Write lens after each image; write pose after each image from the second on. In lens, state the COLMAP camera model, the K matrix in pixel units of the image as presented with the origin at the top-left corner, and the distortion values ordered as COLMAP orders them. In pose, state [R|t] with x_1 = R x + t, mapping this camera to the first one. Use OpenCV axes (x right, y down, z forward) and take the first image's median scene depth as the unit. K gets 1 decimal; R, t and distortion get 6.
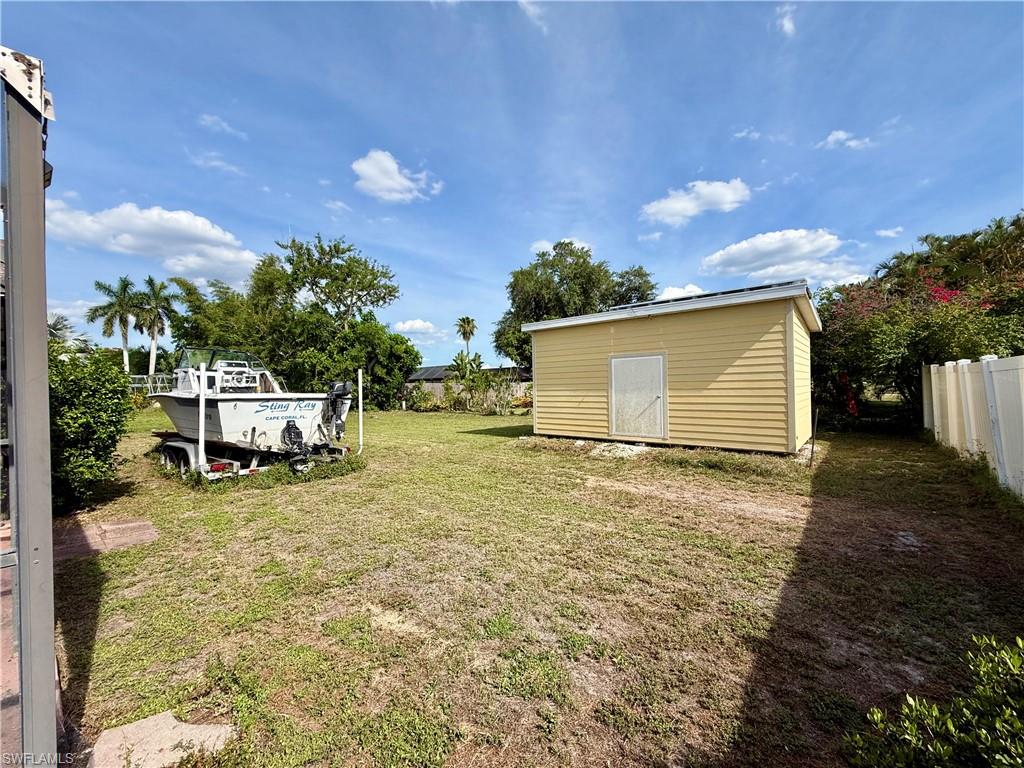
lens RADIAL K [[405.2, 0, 530.5], [0, 405.2, 382.9], [0, 0, 1]] dist [0.016728, -0.000095]
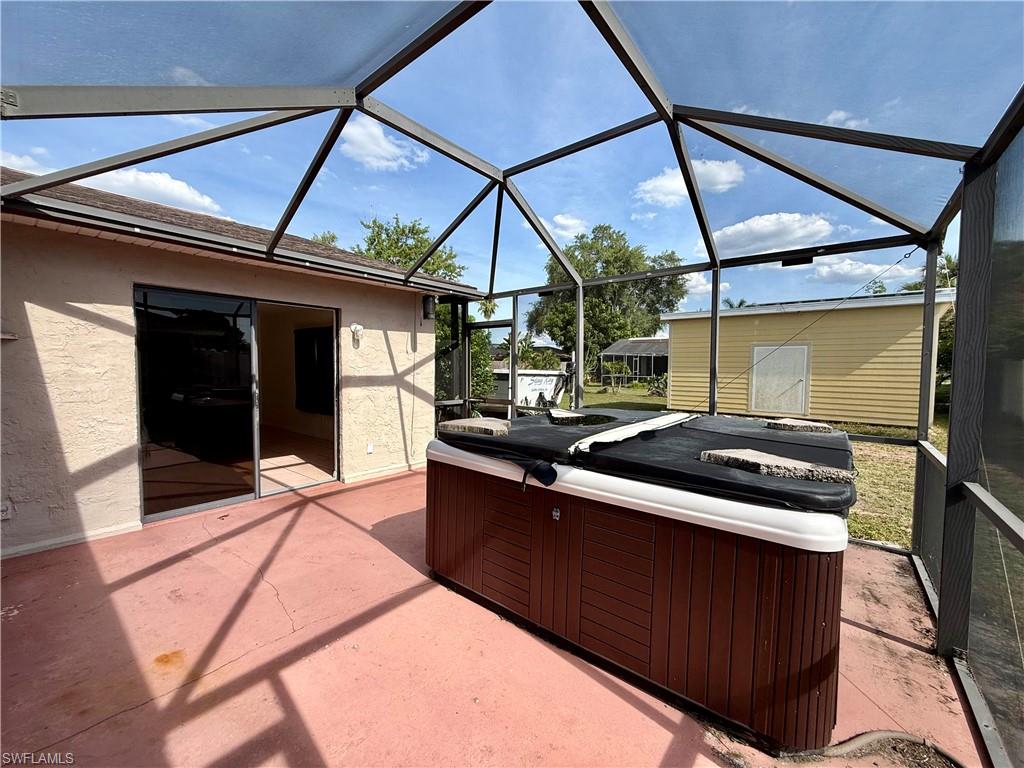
lens RADIAL K [[407.1, 0, 515.0], [0, 407.1, 390.2], [0, 0, 1]] dist [0.002518, 0.000128]
pose [[0.999578, 0.025212, 0.014448, -0.142340], [-0.026184, 0.997094, 0.071535, -0.000104], [-0.012602, -0.071884, 0.997333, -0.050681]]
